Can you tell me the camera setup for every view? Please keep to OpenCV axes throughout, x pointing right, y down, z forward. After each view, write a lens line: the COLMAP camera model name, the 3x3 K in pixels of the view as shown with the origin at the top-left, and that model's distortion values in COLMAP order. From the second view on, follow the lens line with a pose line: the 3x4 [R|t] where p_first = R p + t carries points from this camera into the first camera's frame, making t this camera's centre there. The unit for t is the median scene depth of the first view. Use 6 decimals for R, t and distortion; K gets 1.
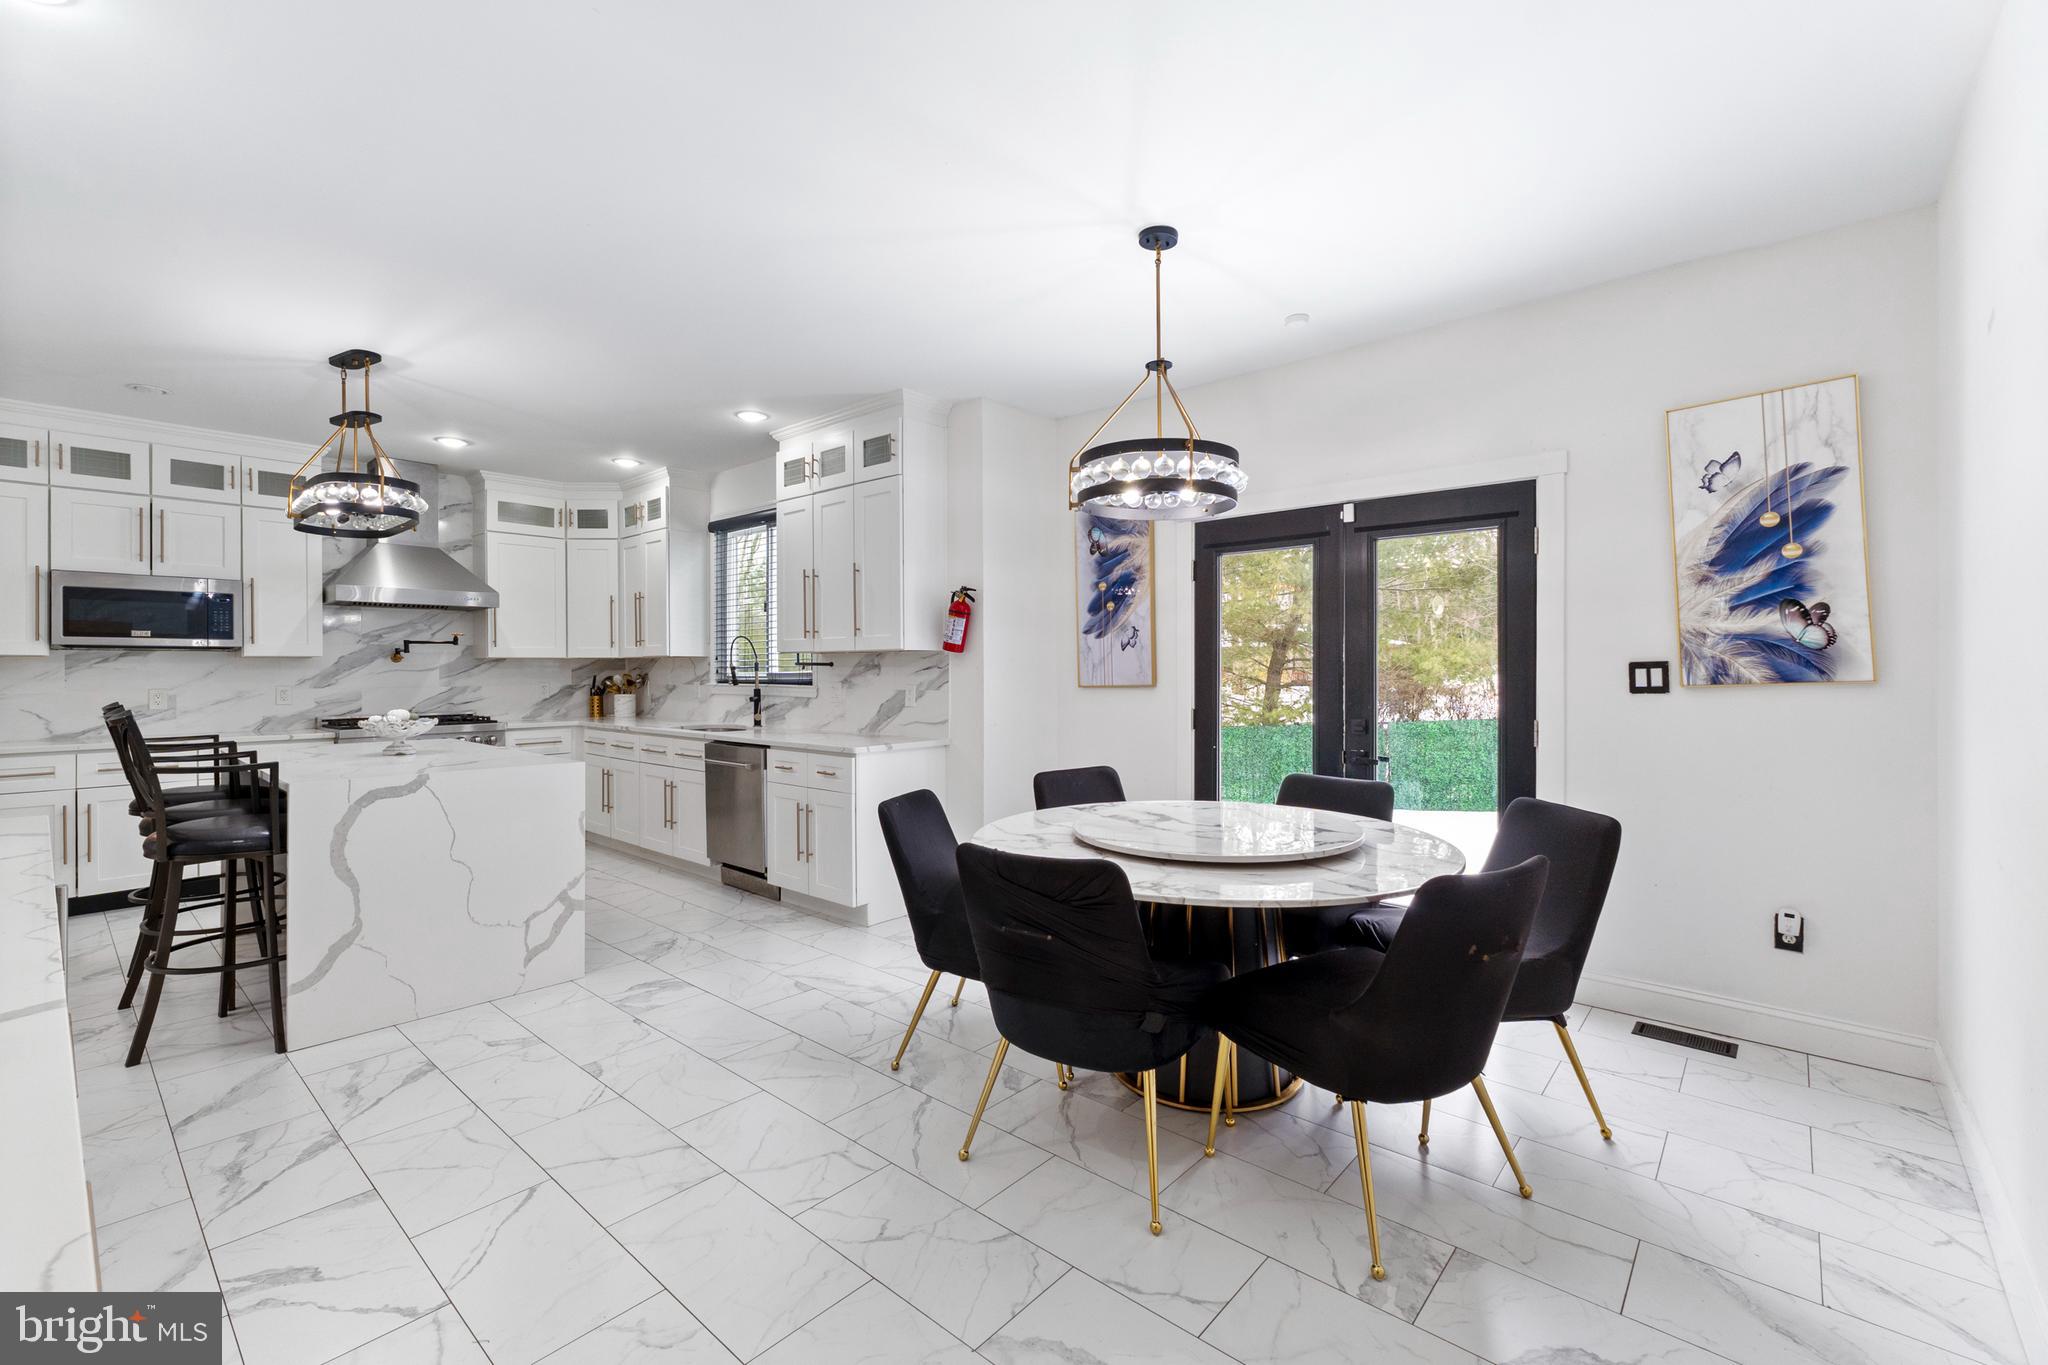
lens RADIAL K [[860.5, 0, 1032.6], [0, 860.5, 679.4], [0, 0, 1]] dist [0.002048, 0.000185]
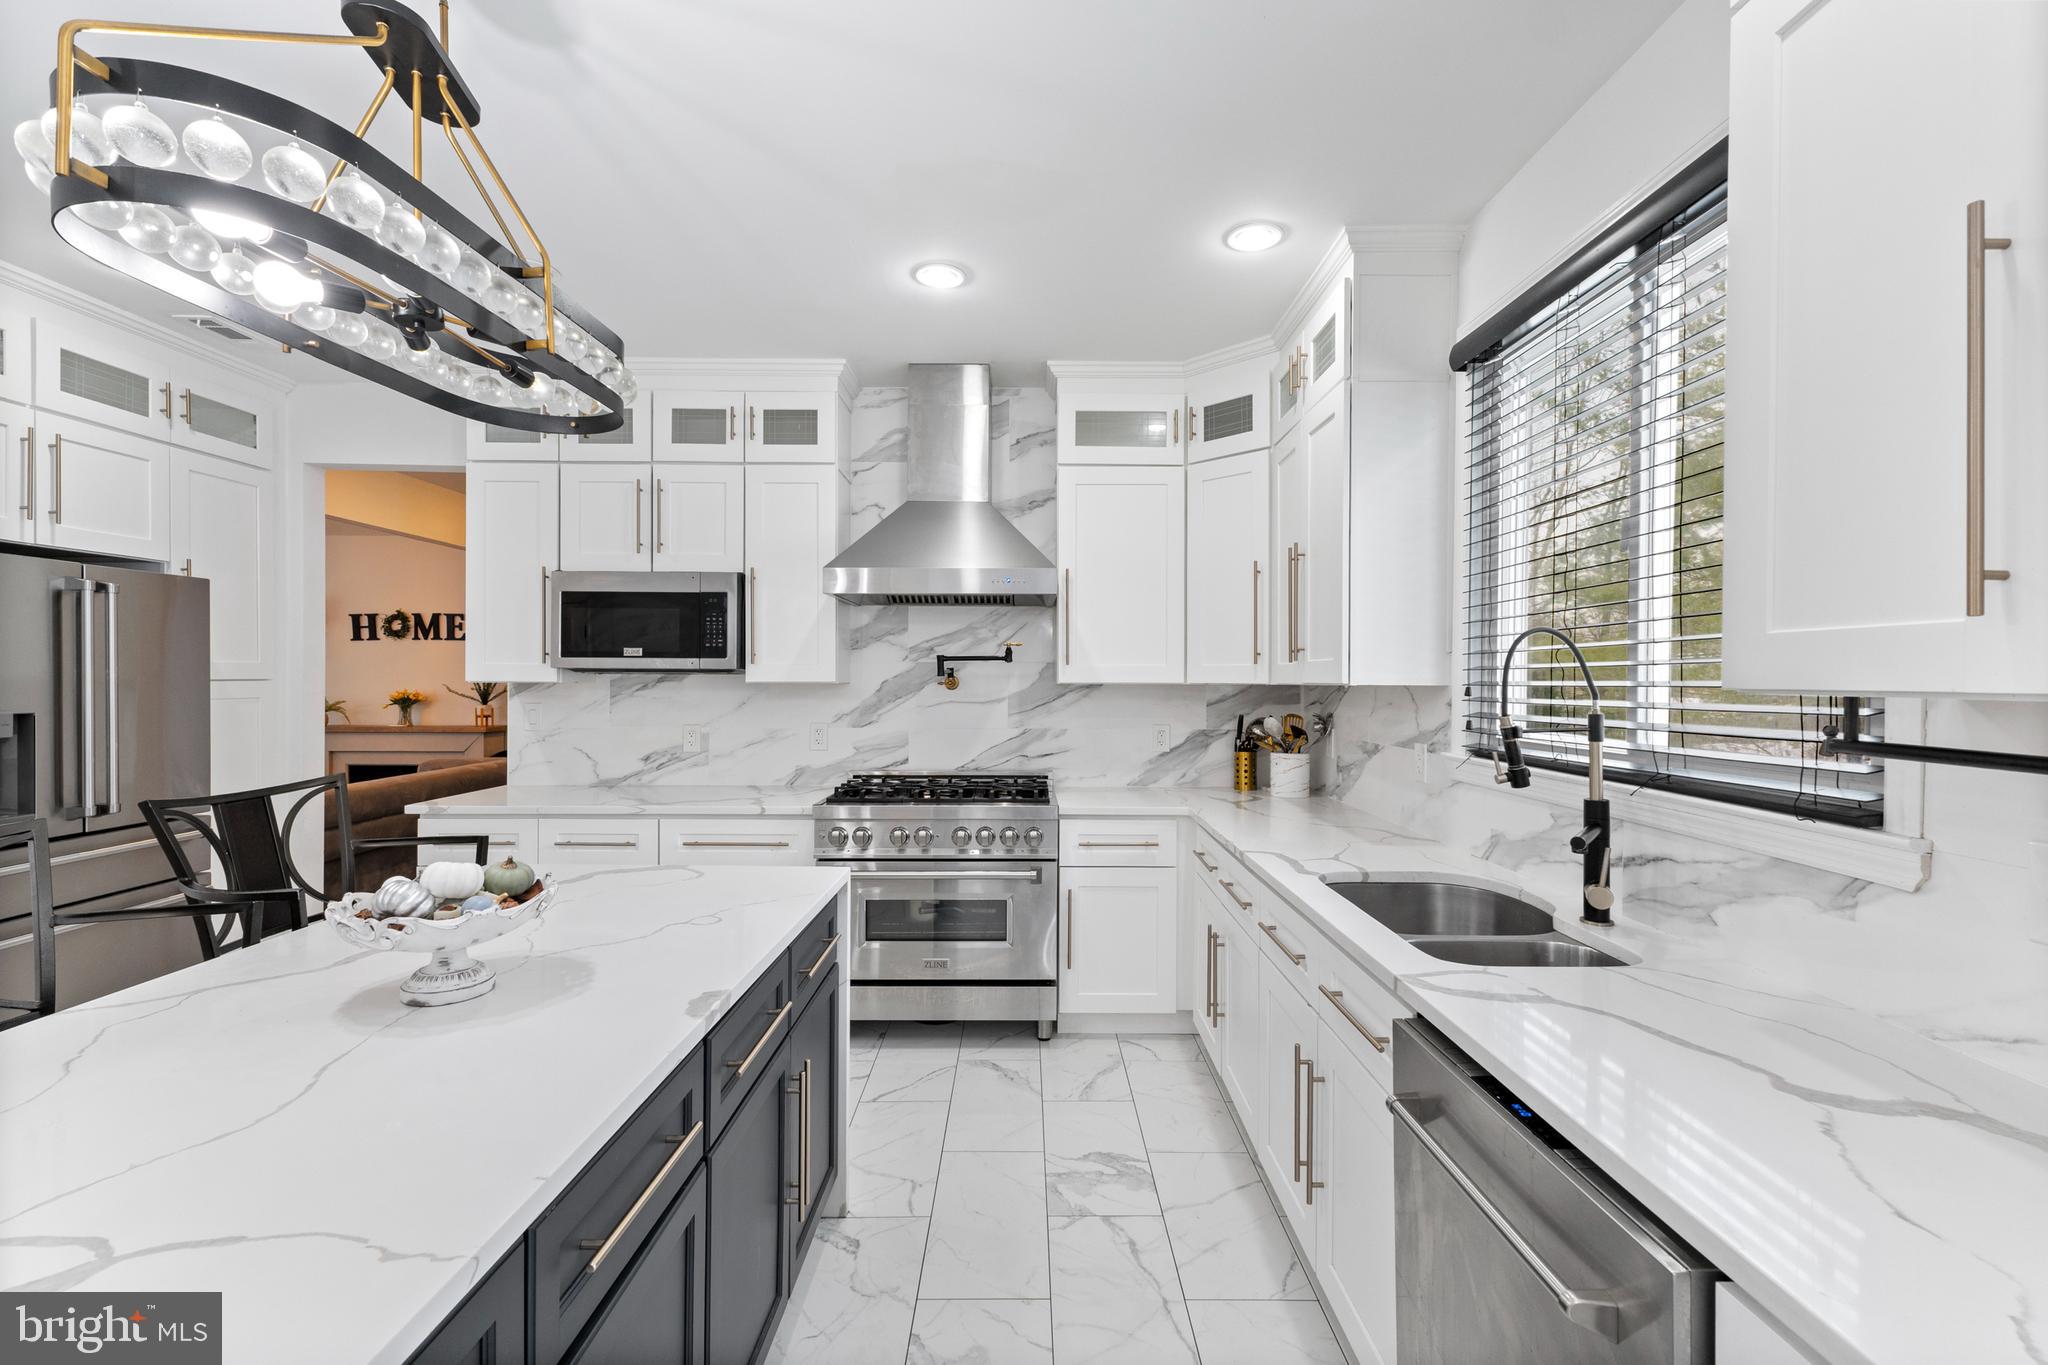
lens RADIAL K [[860.5, 0, 1032.6], [0, 860.5, 679.4], [0, 0, 1]] dist [0.002048, 0.000185]
pose [[0.658380, 0.007726, -0.752646, -0.220663], [-0.015842, 0.999868, -0.003593, -0.027188], [0.752519, 0.014289, 0.658416, 0.644124]]
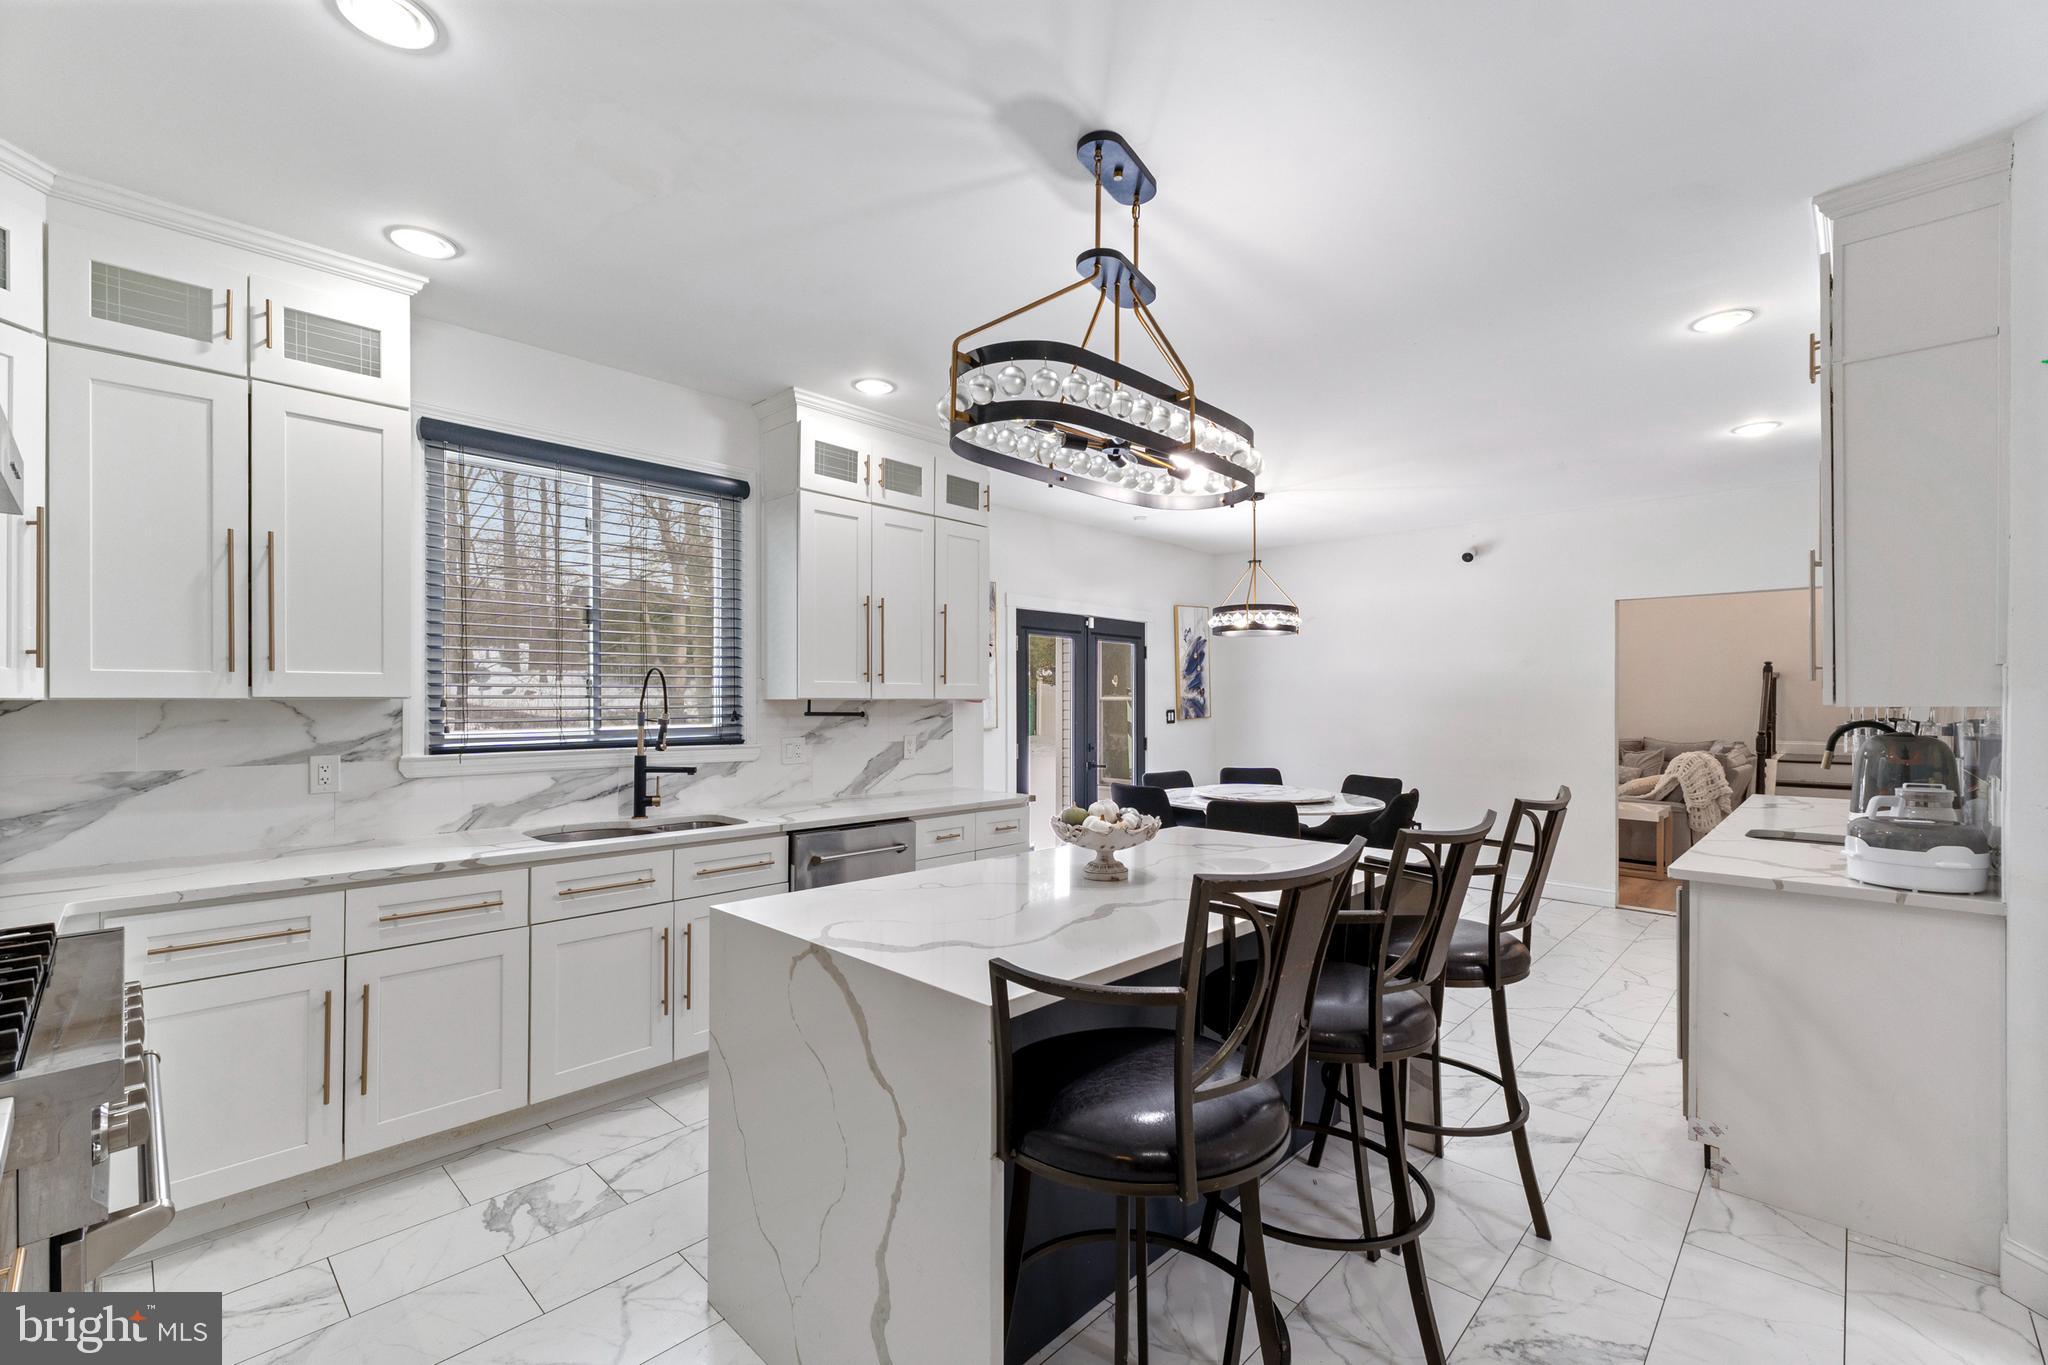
lens RADIAL K [[867.5, 0, 1032.7], [0, 867.5, 694.4], [0, 0, 1]] dist [0.001756, 0.000137]
pose [[0.043057, 0.011586, 0.999005, -0.905893], [0.012188, 0.999852, -0.012121, -0.020932], [-0.998998, 0.012698, 0.042909, 0.695381]]
